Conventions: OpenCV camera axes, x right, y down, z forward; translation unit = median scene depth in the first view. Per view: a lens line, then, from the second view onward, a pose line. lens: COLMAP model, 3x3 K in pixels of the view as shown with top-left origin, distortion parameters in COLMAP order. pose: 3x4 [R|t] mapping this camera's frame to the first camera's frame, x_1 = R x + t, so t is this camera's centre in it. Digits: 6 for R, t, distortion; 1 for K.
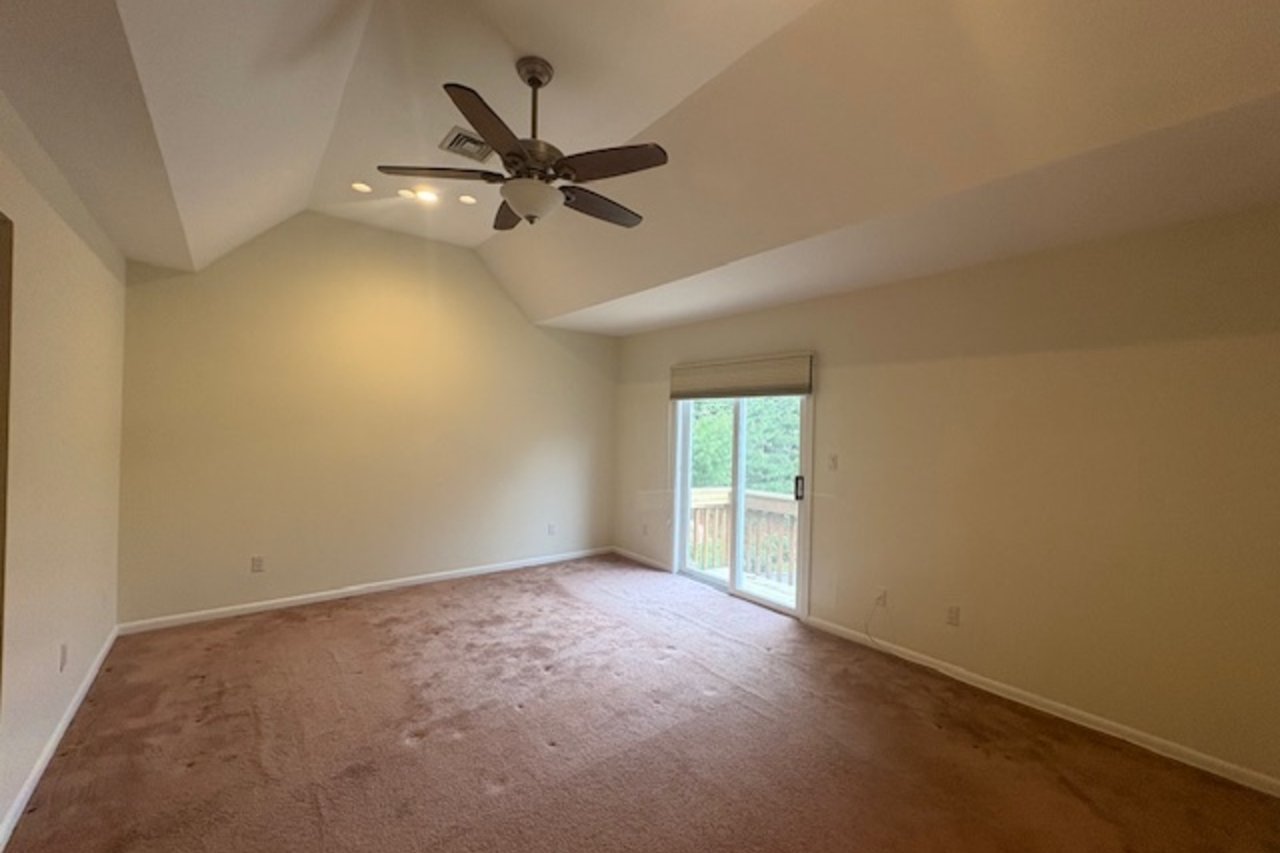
lens RADIAL K [[512.0, 0, 640.0], [0, 512.0, 426.5], [0, 0, 1]] dist [-0.000889, -0.000038]
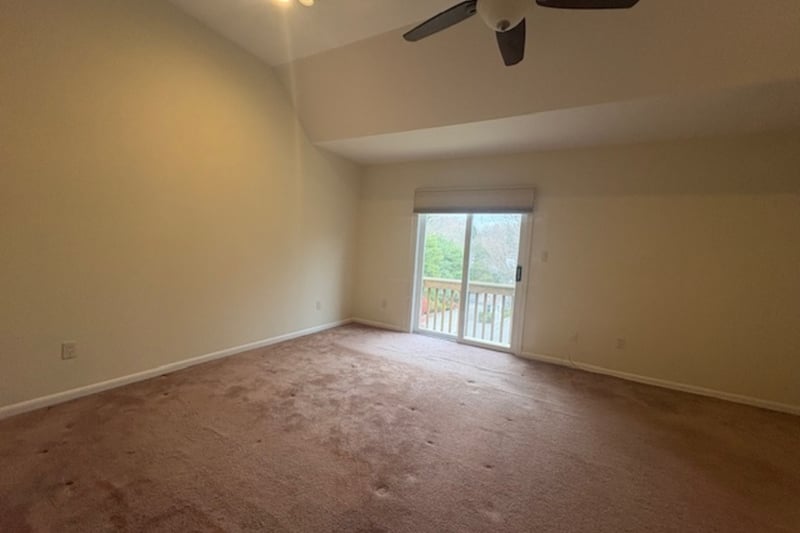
lens RADIAL K [[320.0, 0, 400.0], [0, 320.0, 266.5], [0, 0, 1]] dist [-0.000889, -0.000038]
pose [[0.923146, 0.011810, 0.384269, -0.411273], [-0.039679, 0.997117, 0.064677, 0.052186], [-0.382397, -0.074954, 0.920953, 0.237825]]
